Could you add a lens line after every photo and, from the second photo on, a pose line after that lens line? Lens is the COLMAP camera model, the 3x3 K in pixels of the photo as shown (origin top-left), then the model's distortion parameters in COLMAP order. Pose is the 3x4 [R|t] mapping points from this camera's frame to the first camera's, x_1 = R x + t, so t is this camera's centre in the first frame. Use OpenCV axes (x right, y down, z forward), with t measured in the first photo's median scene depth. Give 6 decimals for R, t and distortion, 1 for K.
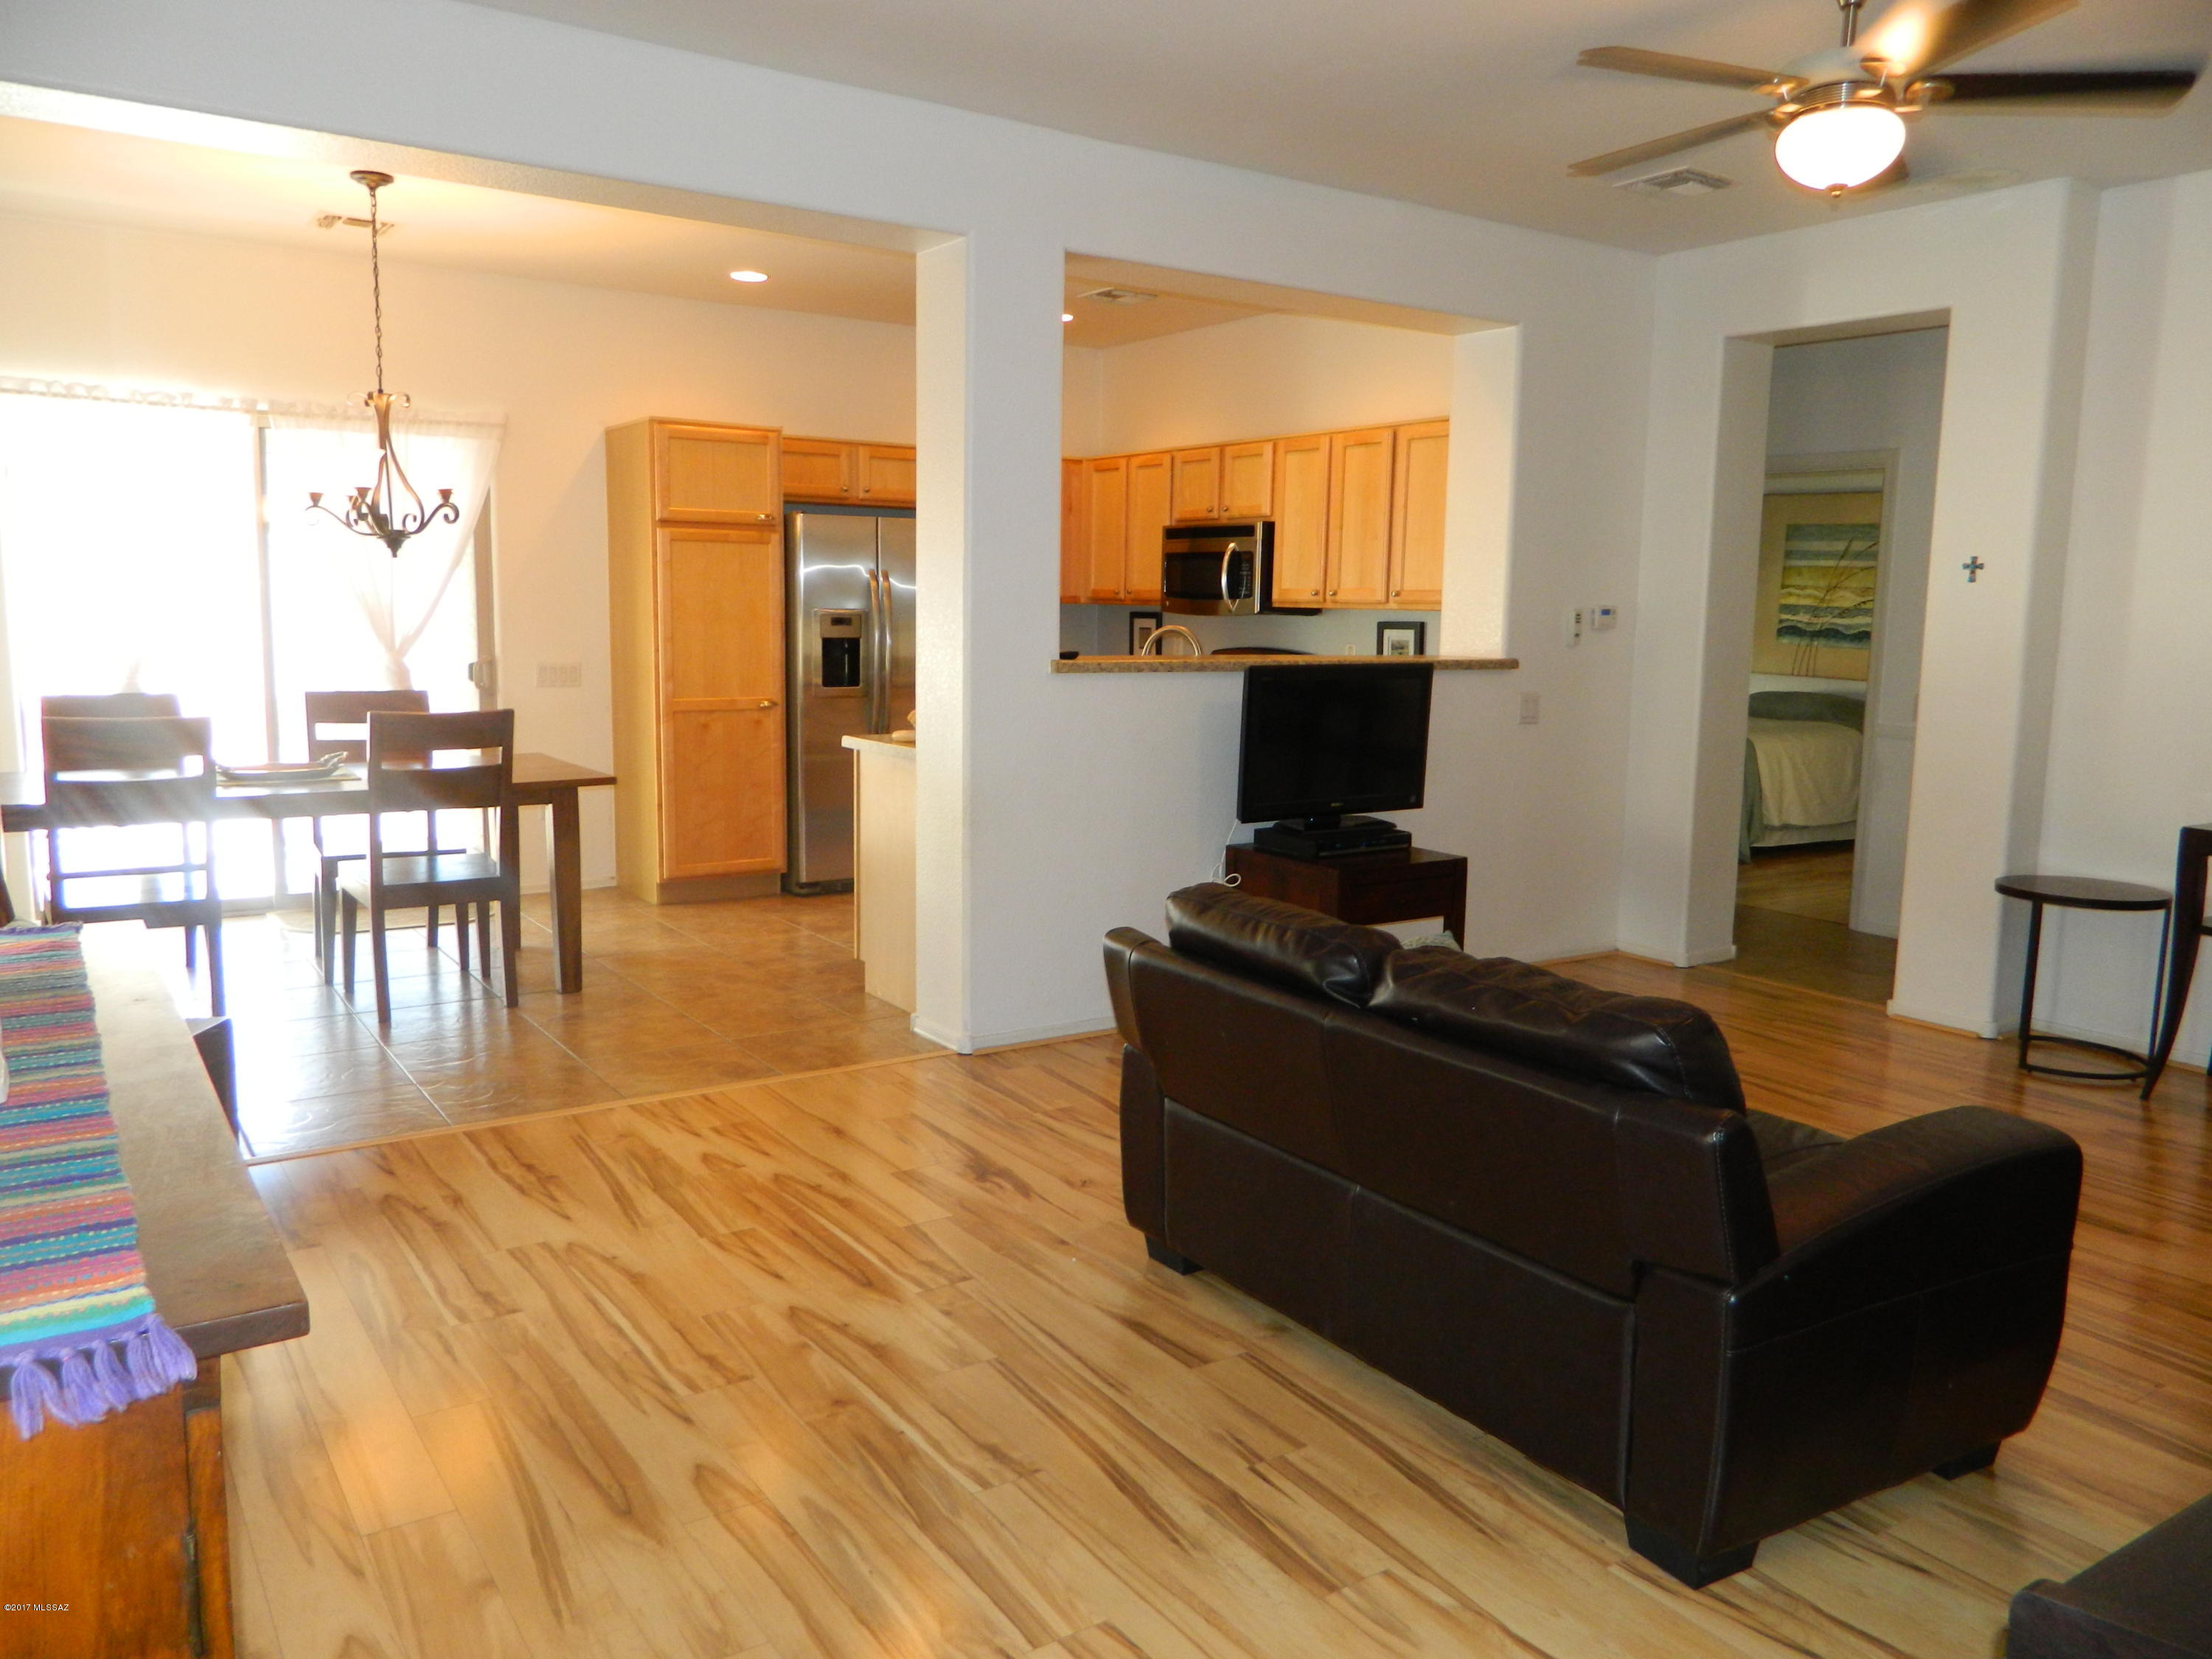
lens RADIAL K [[1643.7, 0, 1092.7], [0, 1643.7, 830.7], [0, 0, 1]] dist [0.011115, -0.016055]
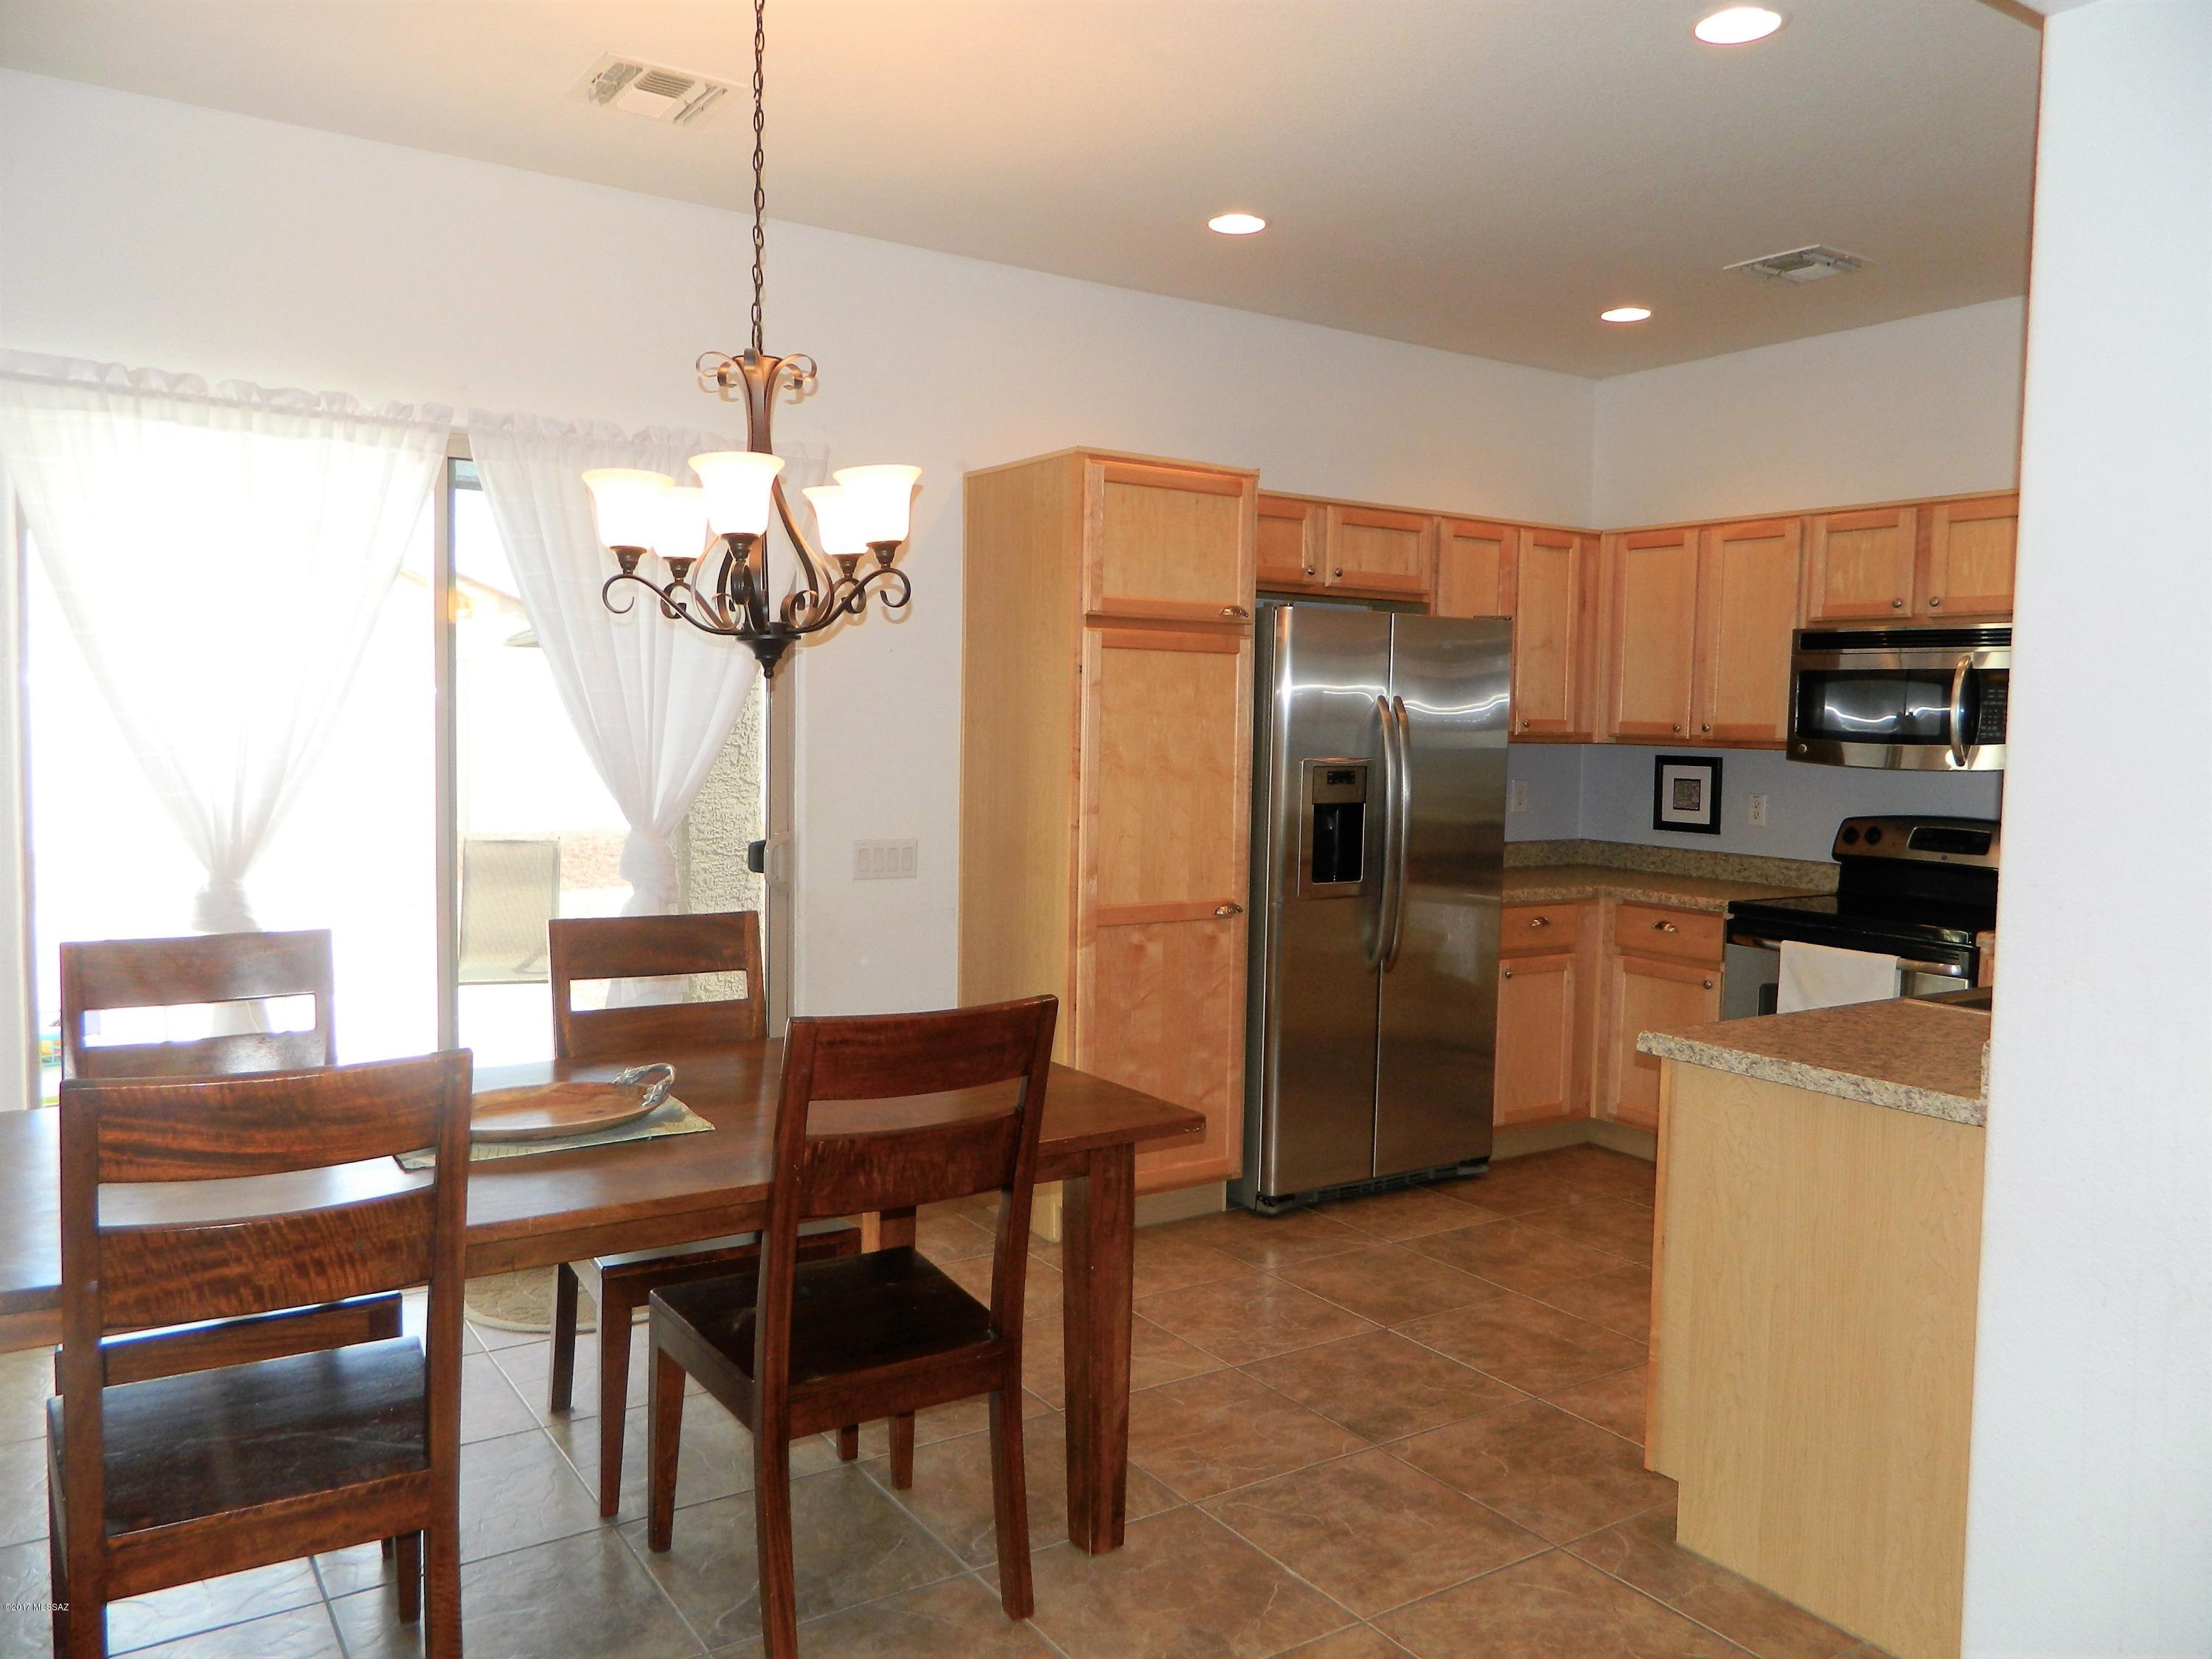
lens RADIAL K [[1643.7, 0, 1091.7], [0, 1643.7, 817.3], [0, 0, 1]] dist [0.011115, -0.016055]
pose [[0.999974, 0.005006, -0.005093, -0.250880], [-0.005369, 0.997258, -0.073812, -0.067264], [0.004710, 0.073837, 0.997259, 0.387565]]
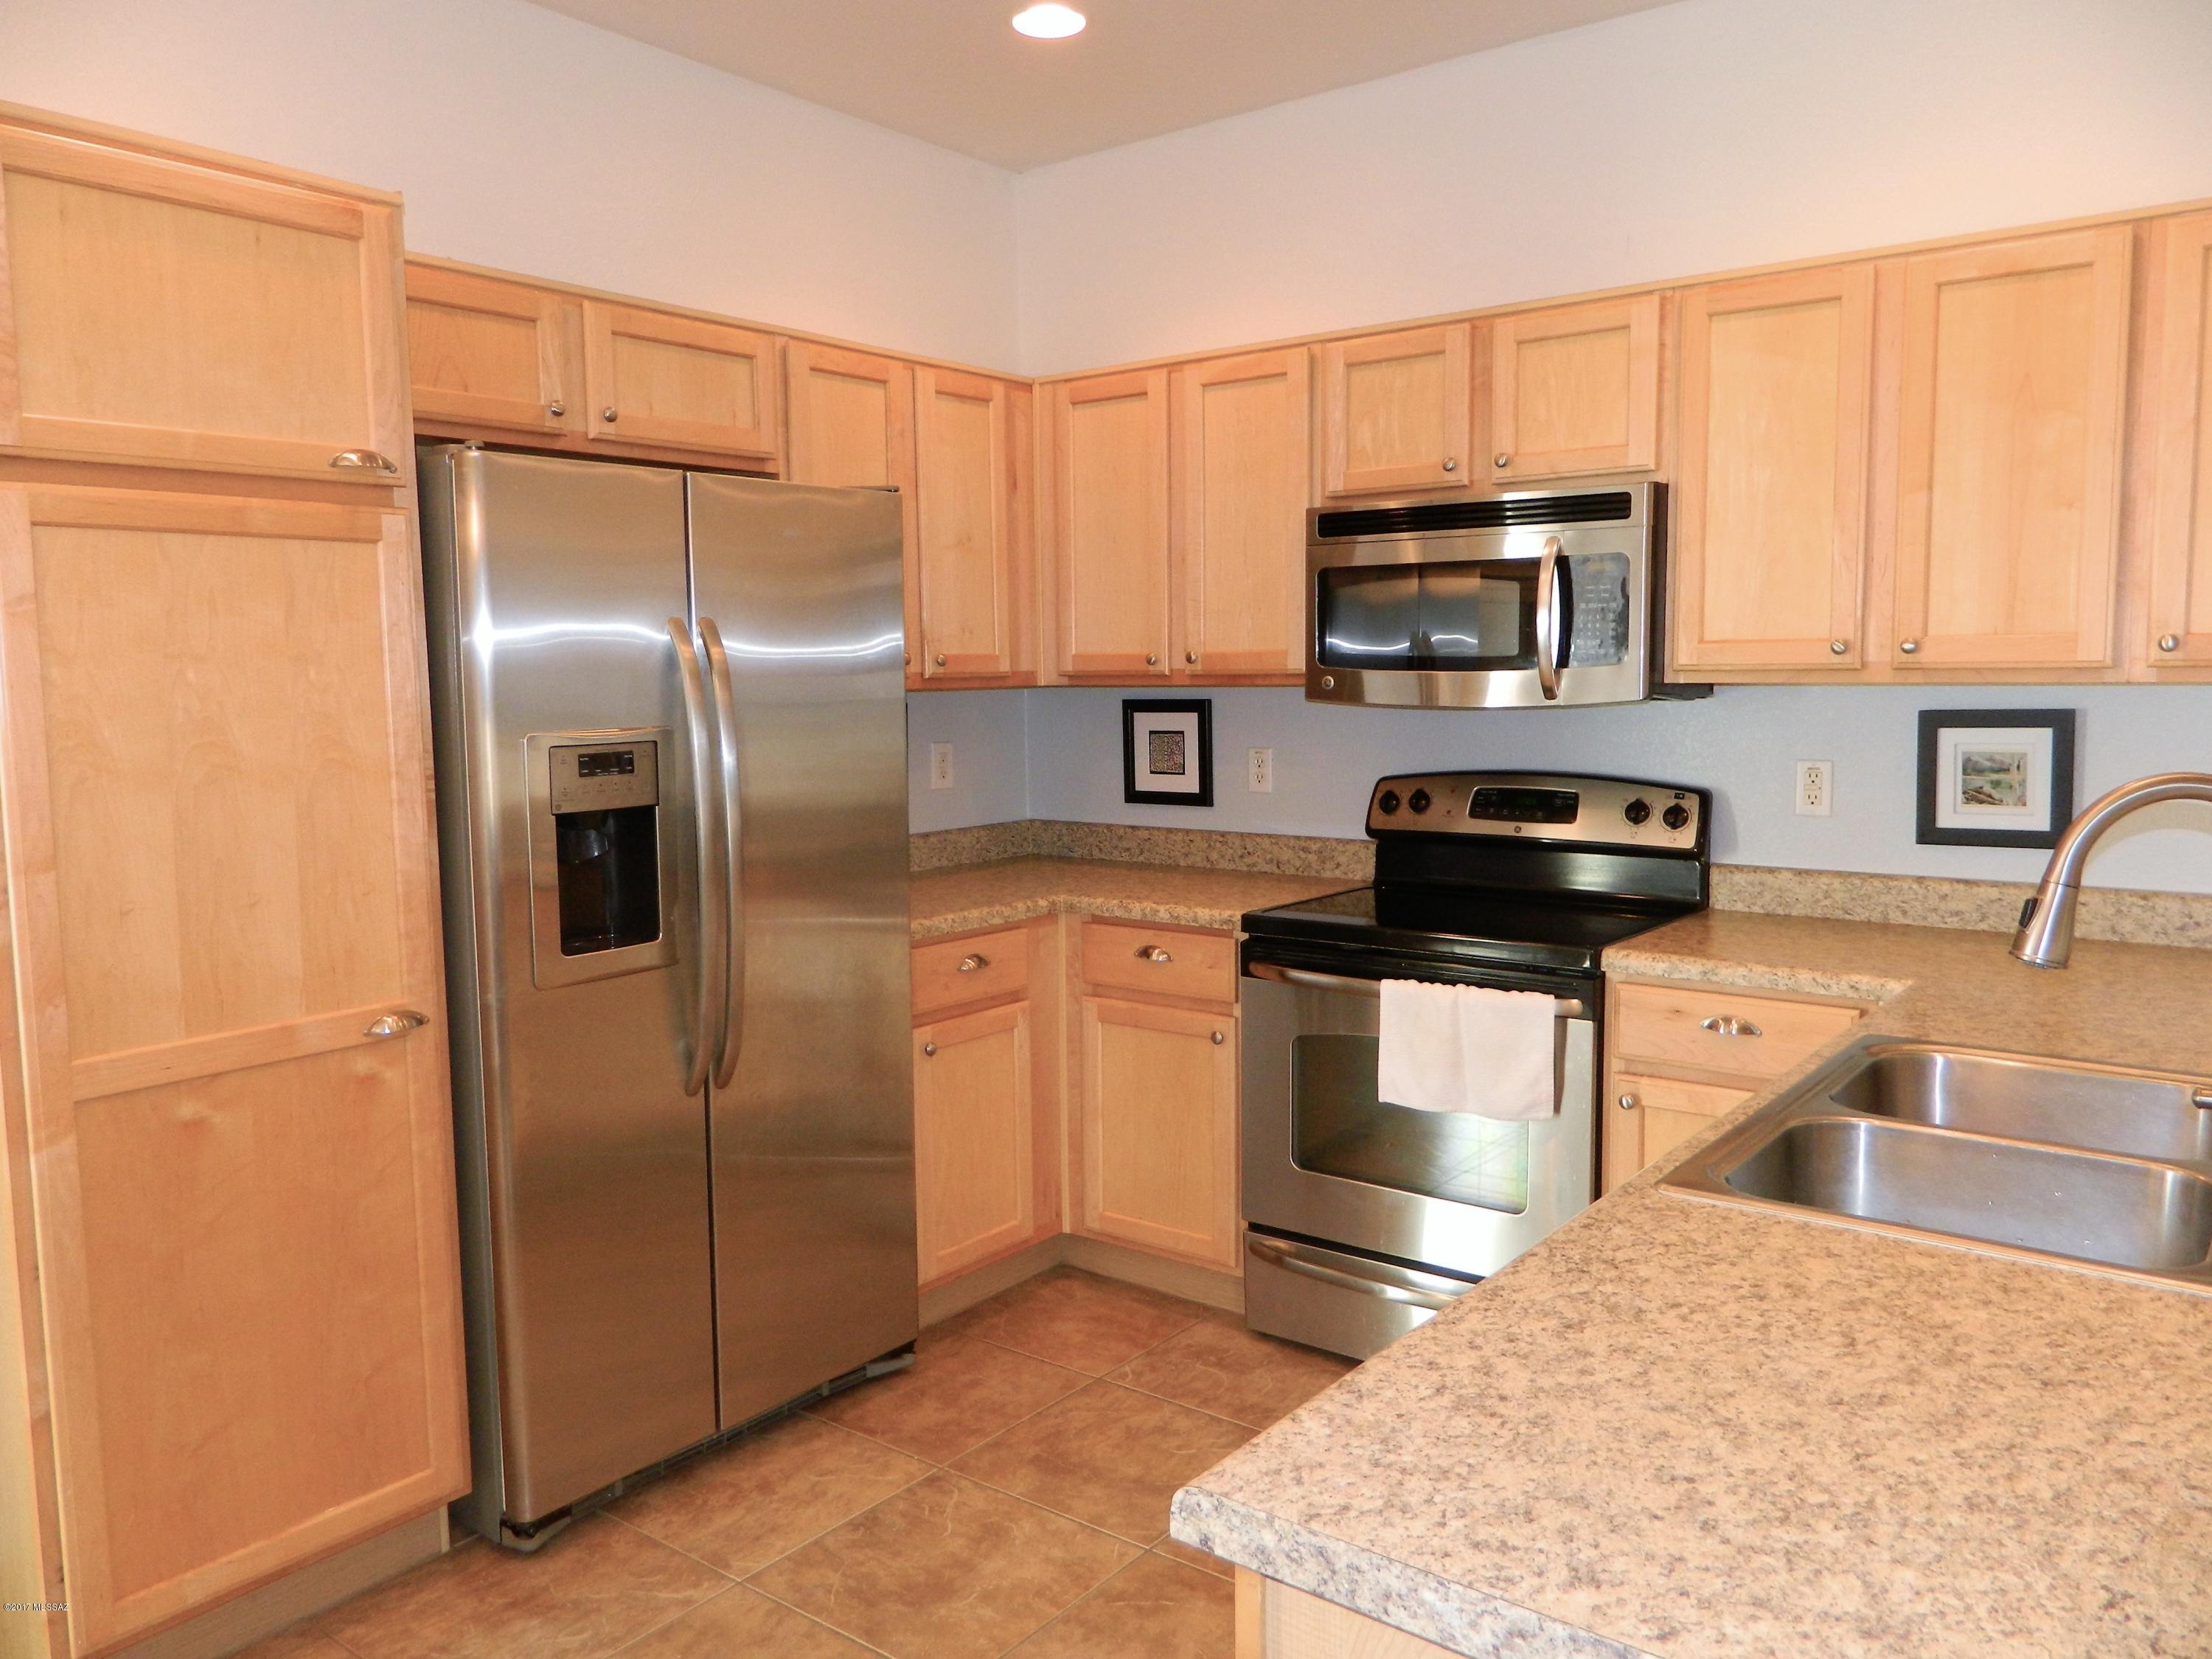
lens RADIAL K [[1643.7, 0, 1096.8], [0, 1643.7, 817.2], [0, 0, 1]] dist [0.011115, -0.016055]
pose [[0.948723, -0.057311, 0.310869, -0.167791], [0.071020, 0.996931, -0.032949, -0.099651], [-0.308026, 0.053338, 0.949882, 0.652390]]
